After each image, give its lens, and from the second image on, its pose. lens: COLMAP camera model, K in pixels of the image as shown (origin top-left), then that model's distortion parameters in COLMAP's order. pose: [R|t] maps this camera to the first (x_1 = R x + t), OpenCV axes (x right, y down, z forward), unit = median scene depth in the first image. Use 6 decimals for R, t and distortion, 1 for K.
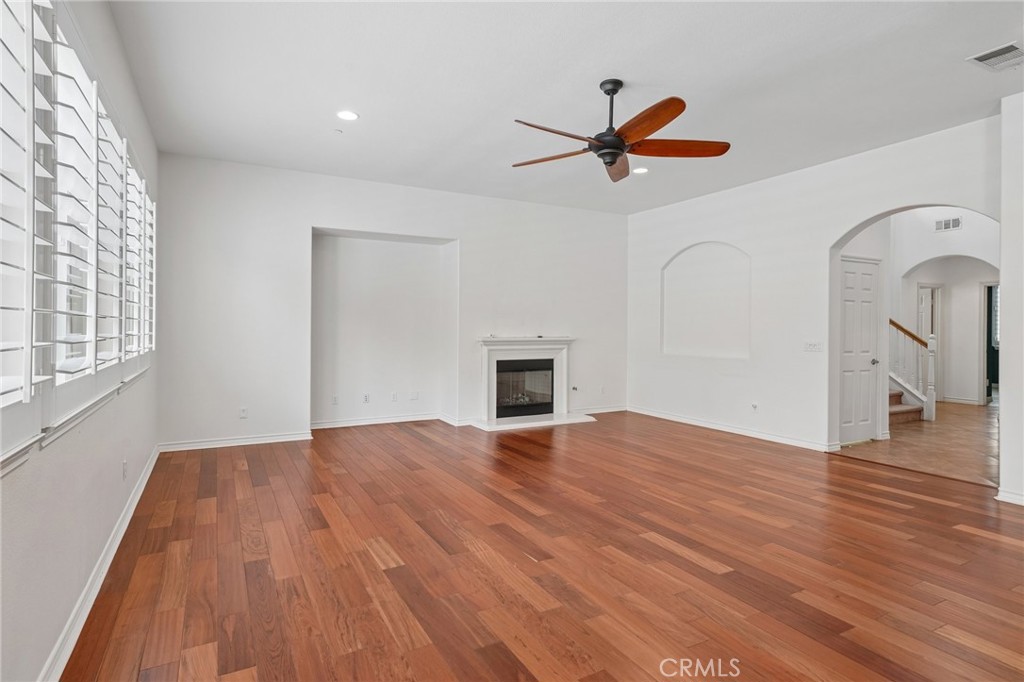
lens RADIAL K [[541.6, 0, 515.7], [0, 541.6, 329.9], [0, 0, 1]] dist [0.035434, -0.000269]
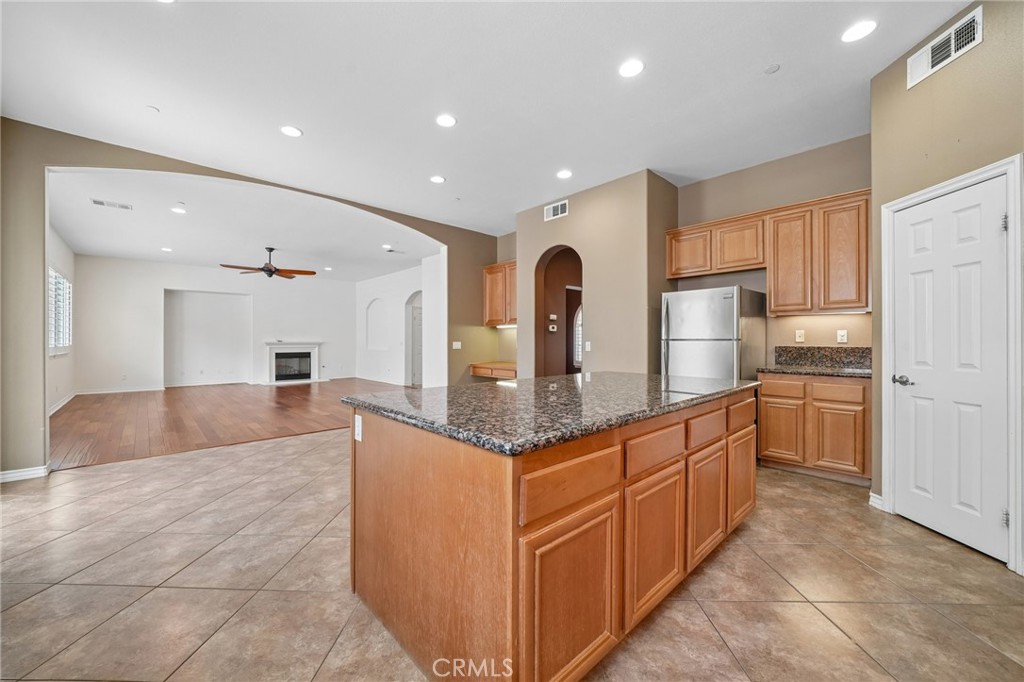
lens RADIAL K [[396.6, 0, 512.0], [0, 396.6, 341.0], [0, 0, 1]] dist [-0.003323, -0.000341]
pose [[0.969836, -0.005628, 0.243693, 0.578199], [0.006542, 0.999974, -0.002941, 0.027058], [-0.243670, 0.004447, 0.969848, -0.835734]]
